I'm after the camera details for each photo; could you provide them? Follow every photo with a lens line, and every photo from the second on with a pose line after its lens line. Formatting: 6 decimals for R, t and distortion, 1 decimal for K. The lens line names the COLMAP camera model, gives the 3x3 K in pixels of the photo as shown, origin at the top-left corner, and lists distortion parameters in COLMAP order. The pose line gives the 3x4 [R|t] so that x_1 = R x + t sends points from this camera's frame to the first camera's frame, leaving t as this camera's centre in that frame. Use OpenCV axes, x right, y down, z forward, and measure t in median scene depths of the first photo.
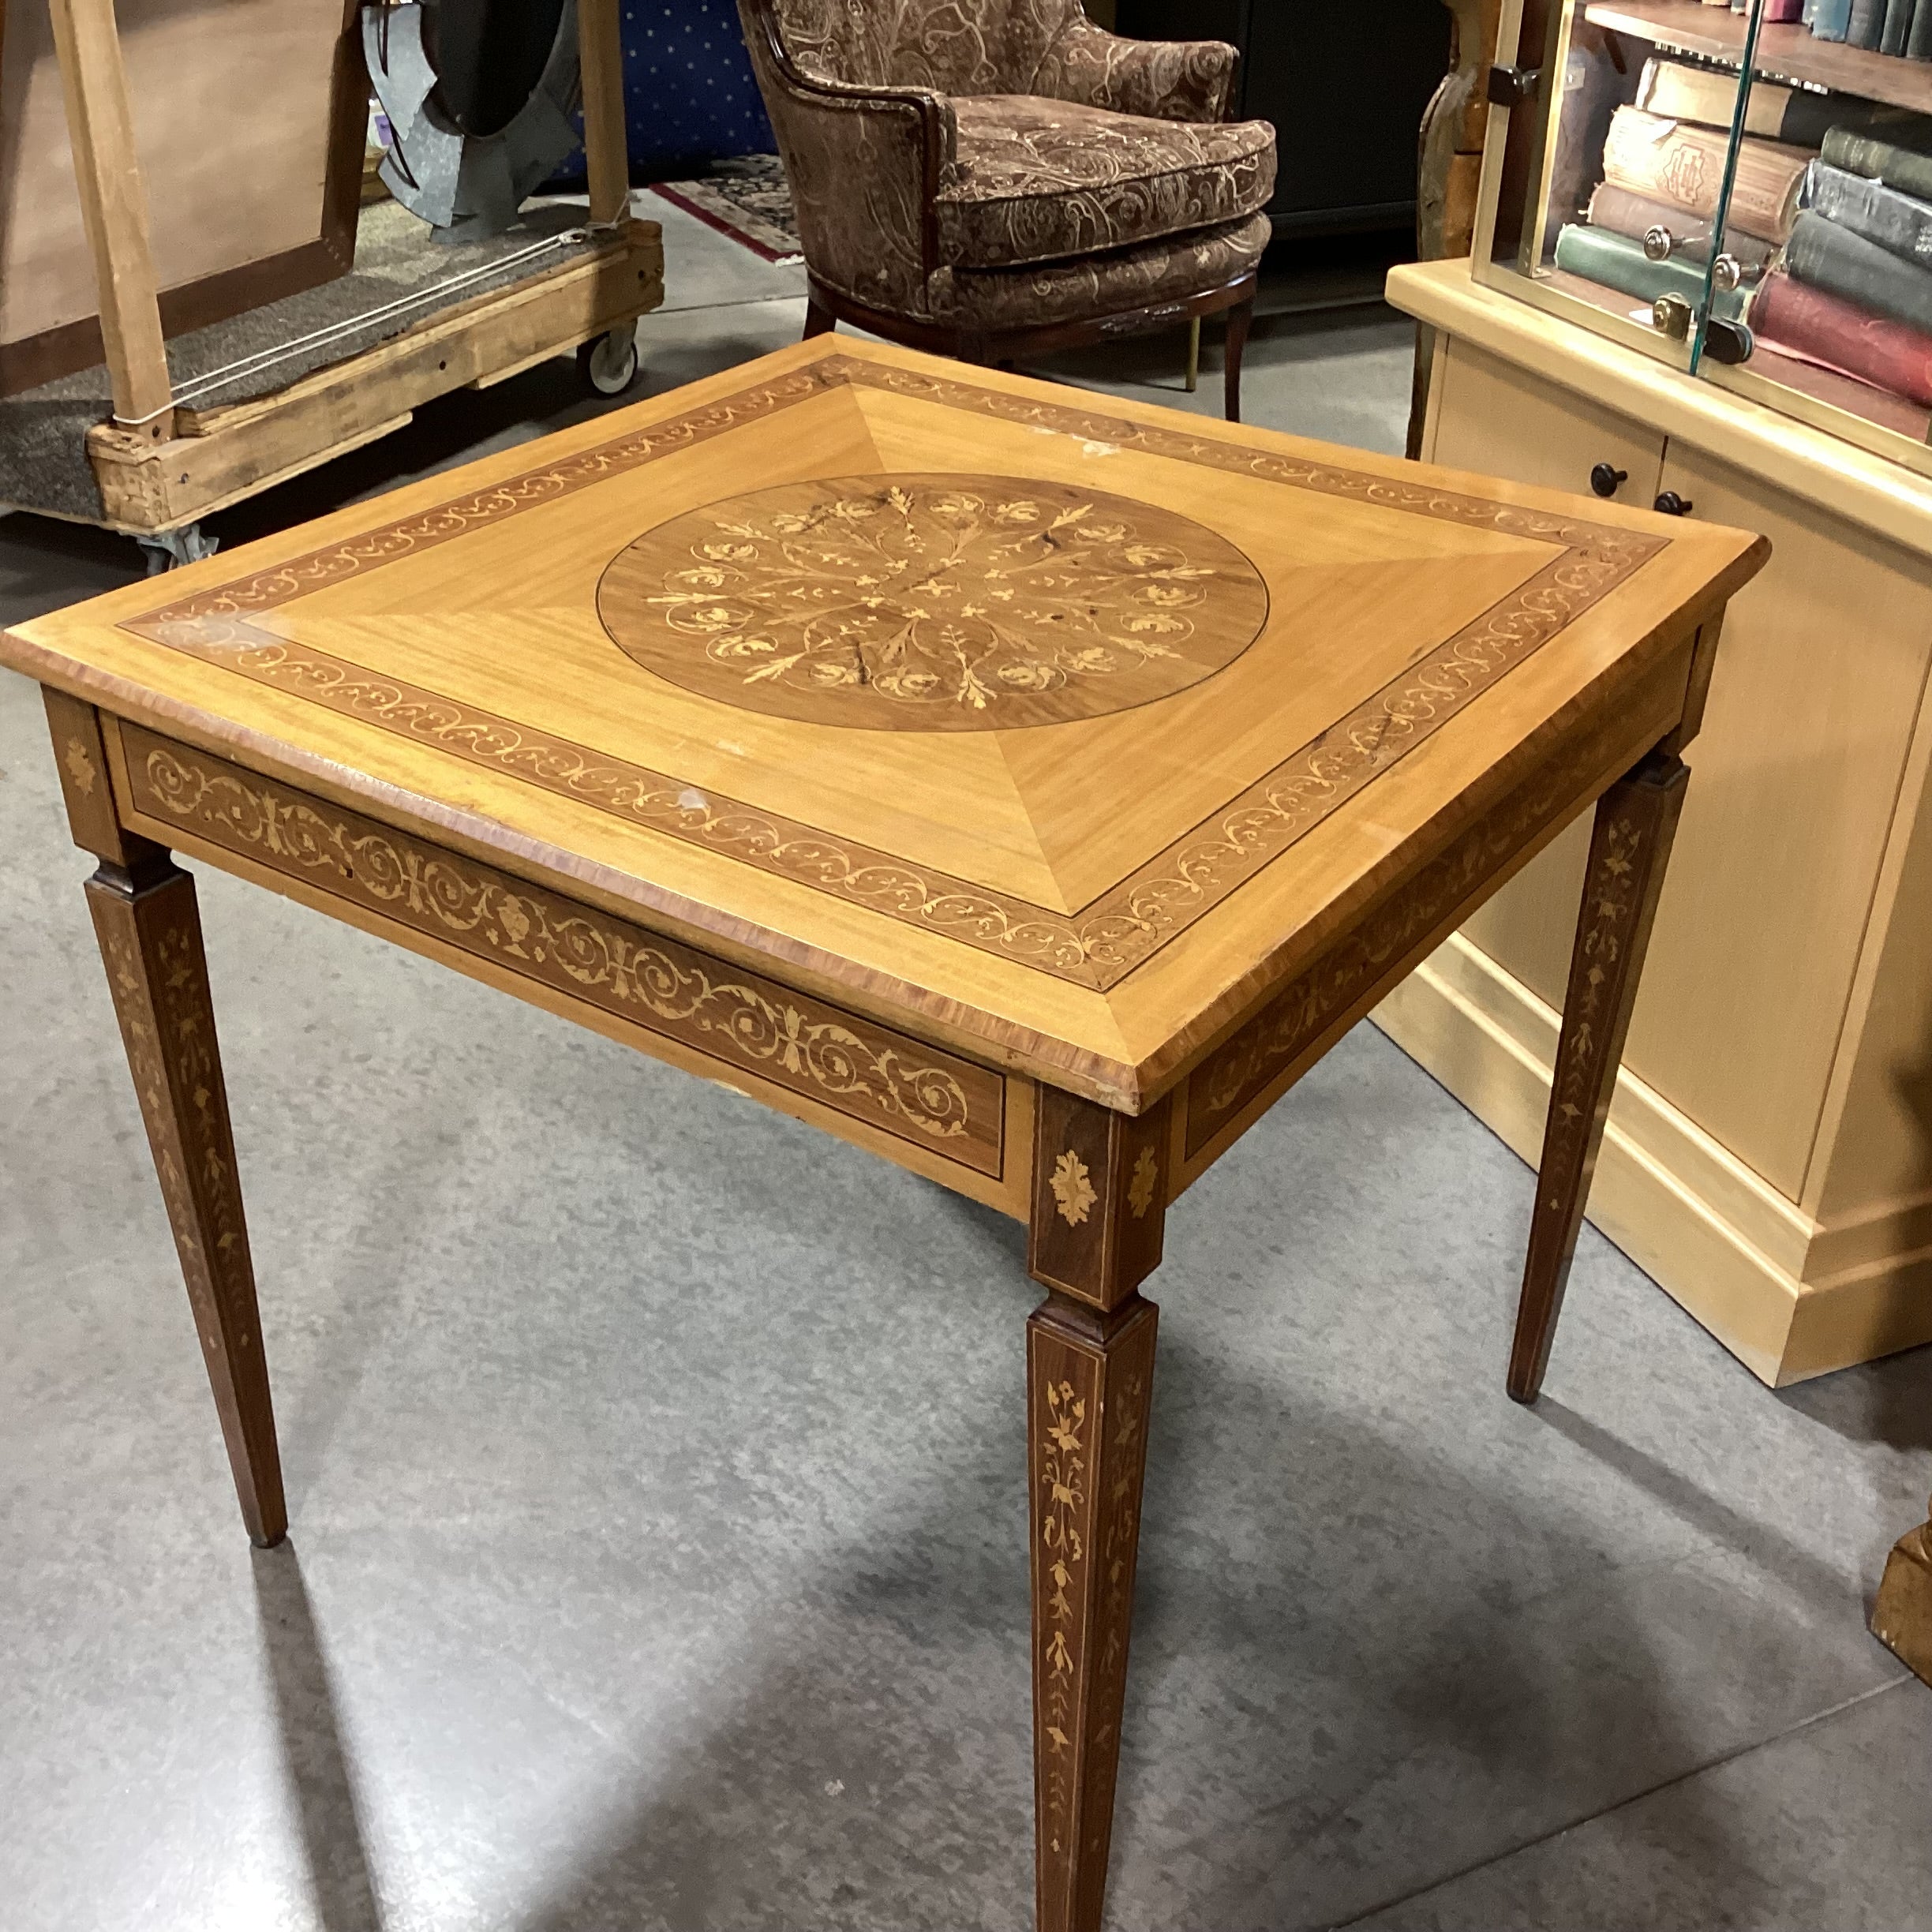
lens RADIAL K [[2329.9, 0, 964.1], [0, 2329.9, 956.2], [0, 0, 1]] dist [0.141021, -0.304461]
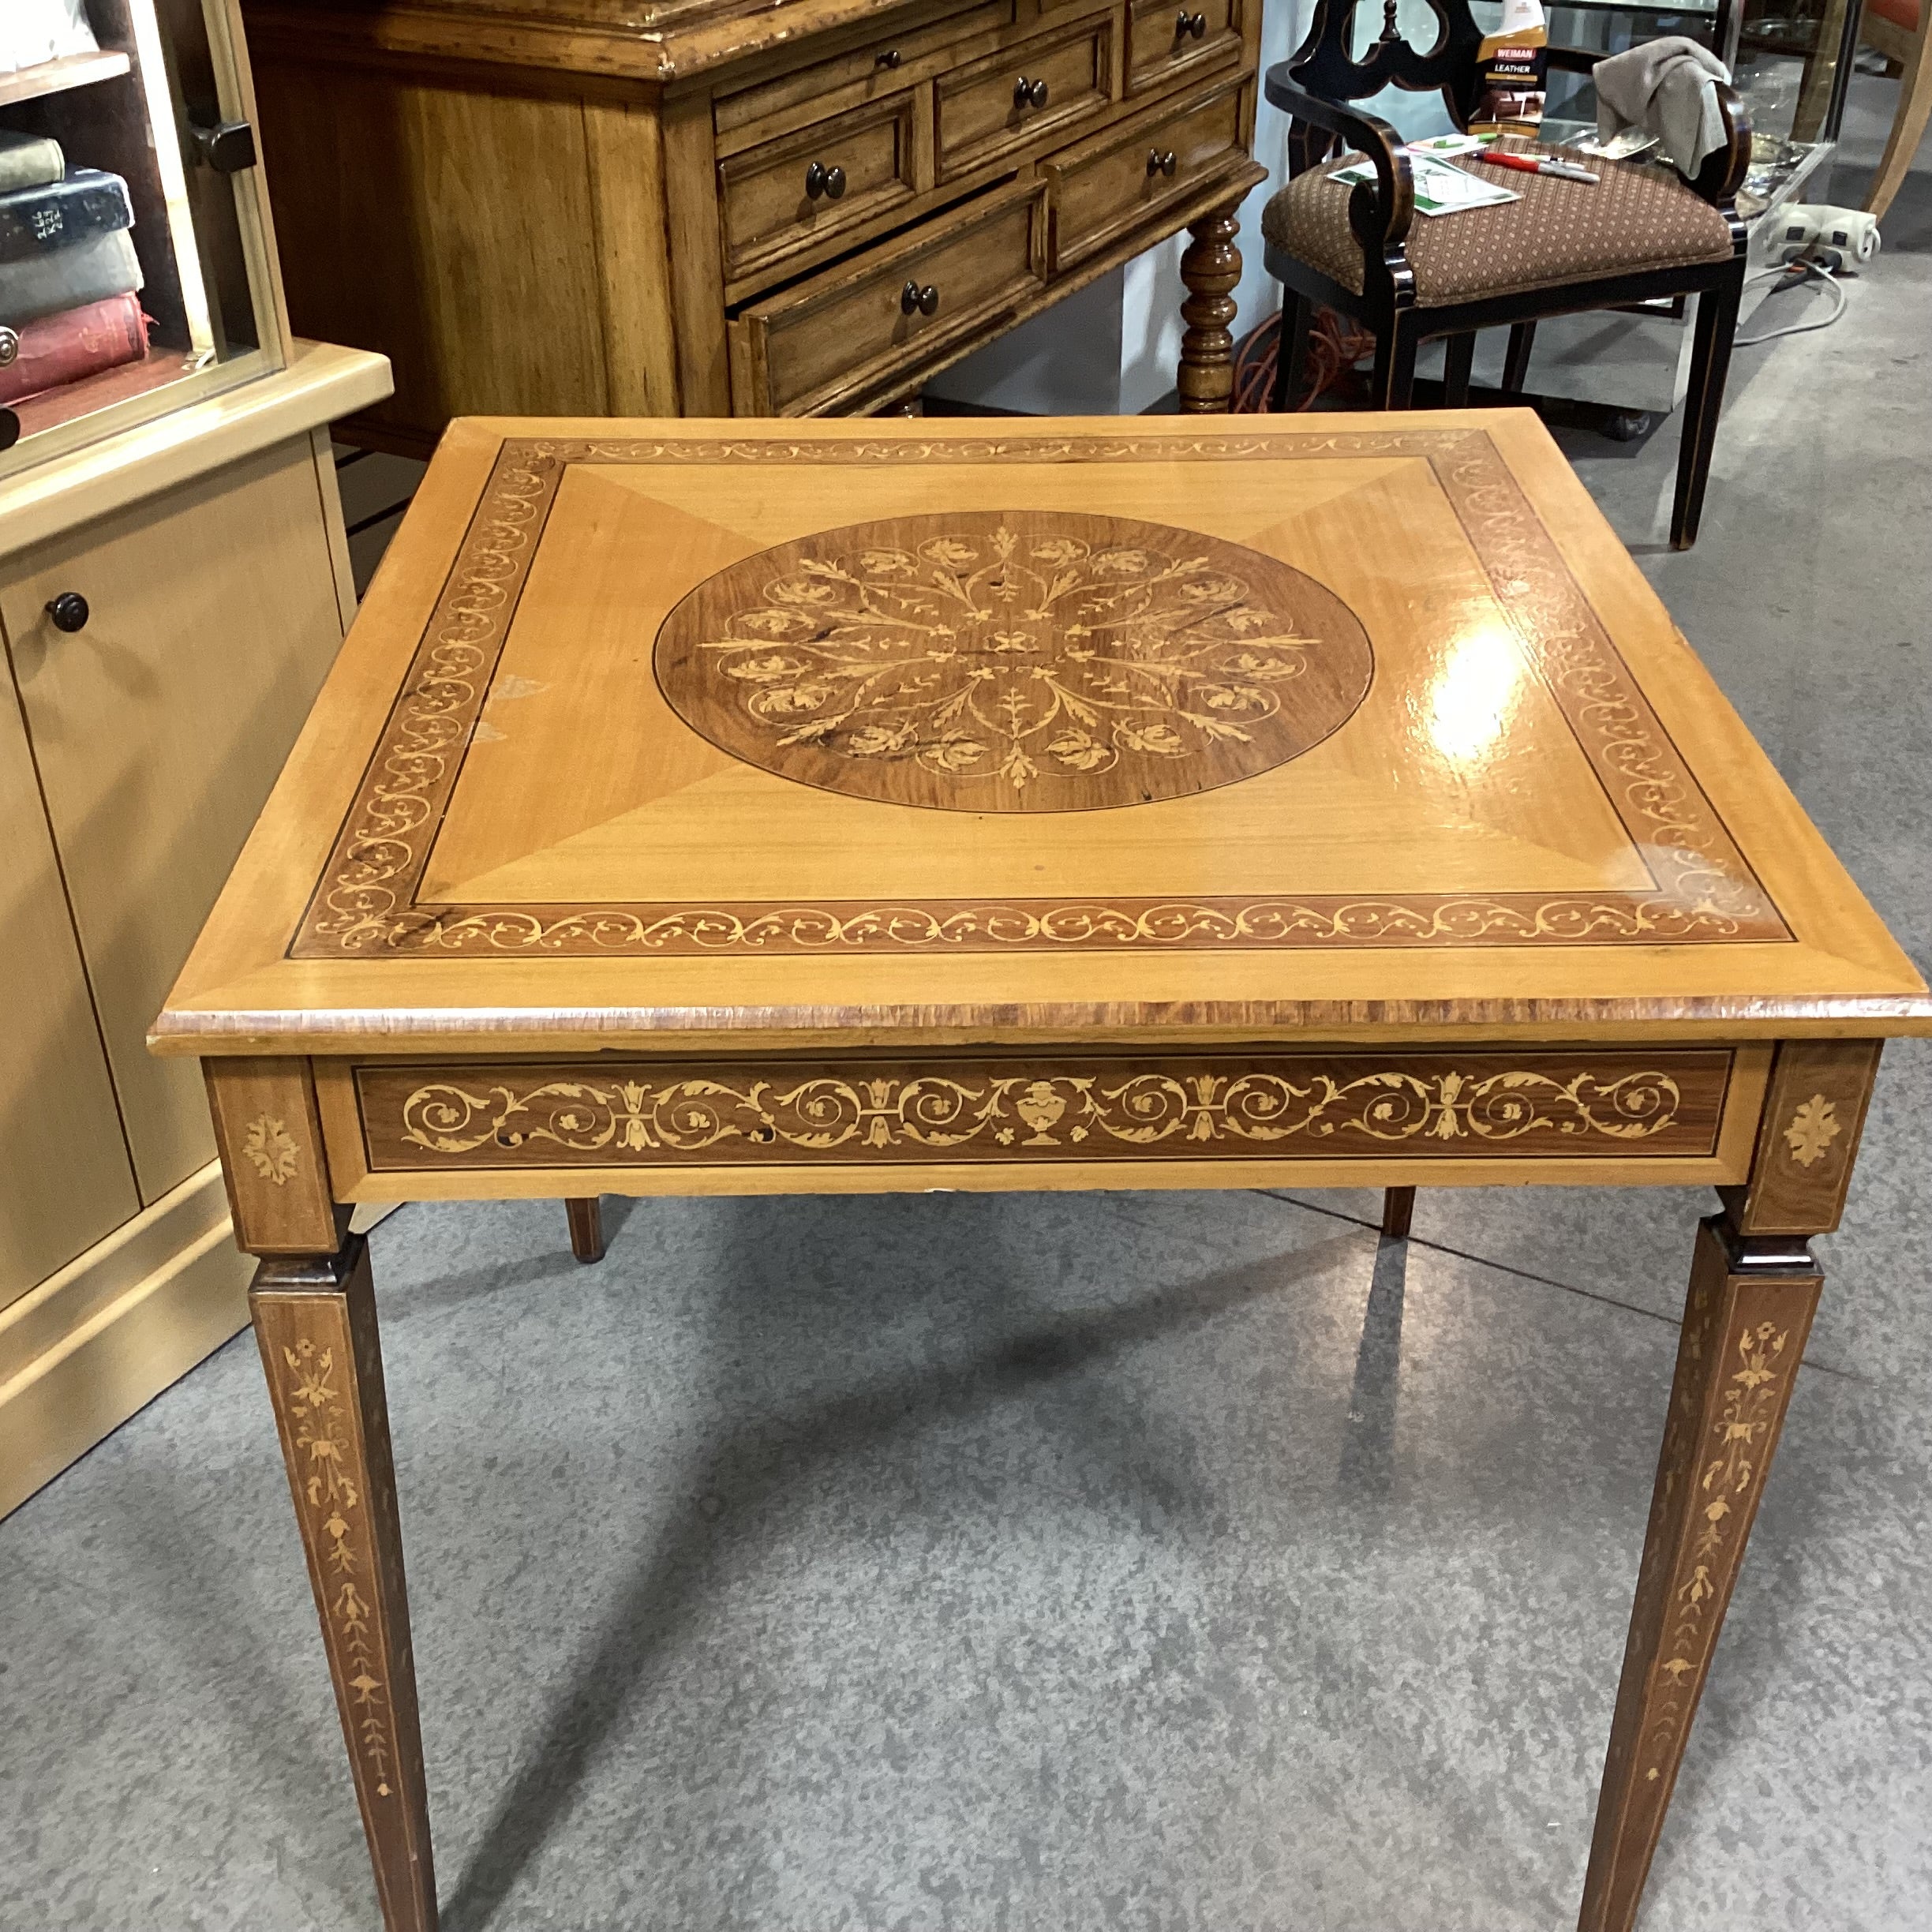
lens RADIAL K [[2307.8, 0, 955.6], [0, 2307.8, 962.9], [0, 0, 1]] dist [0.133808, -0.263522]
pose [[-0.593478, -0.434738, 0.677338, -0.657226], [0.413046, 0.557783, 0.719911, -0.734223], [-0.690780, 0.707023, -0.151465, 1.202058]]
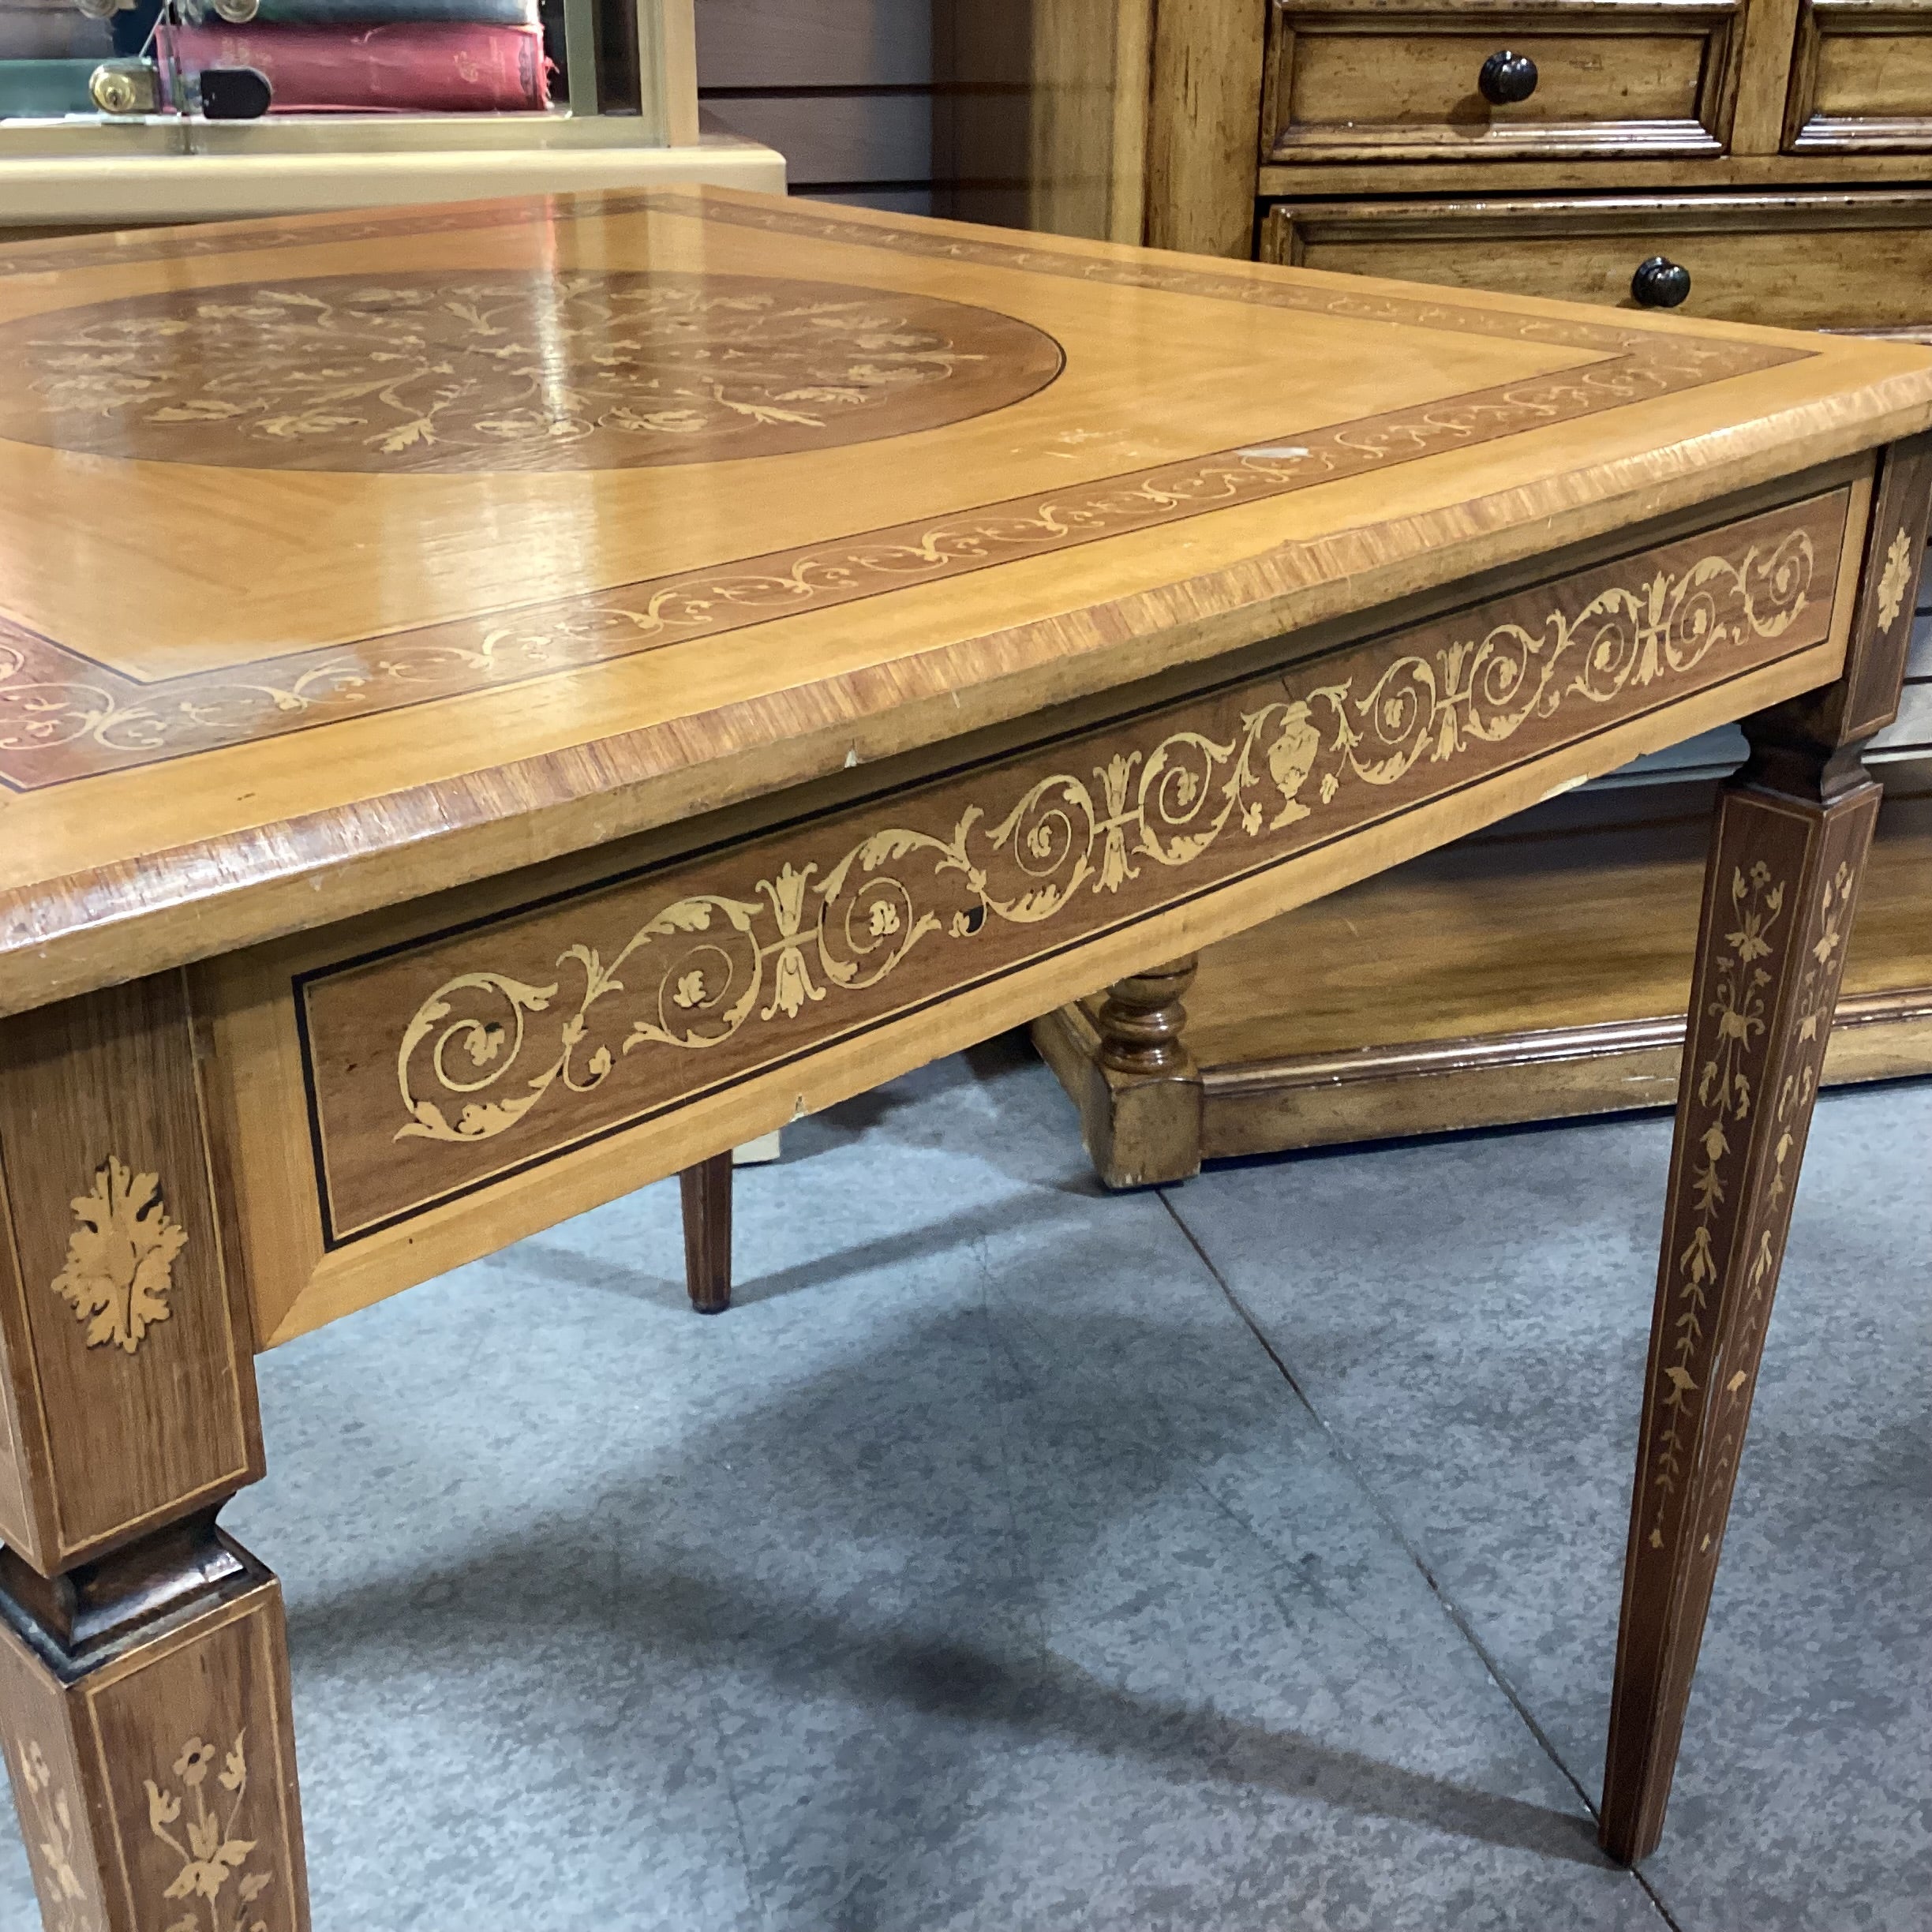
lens RADIAL K [[2329.9, 0, 964.1], [0, 2329.9, 956.2], [0, 0, 1]] dist [0.141021, -0.304461]
pose [[0.175925, -0.409176, 0.895336, -0.575597], [0.502690, 0.819335, 0.275669, -0.133357], [-0.846377, 0.401579, 0.349830, 0.726287]]
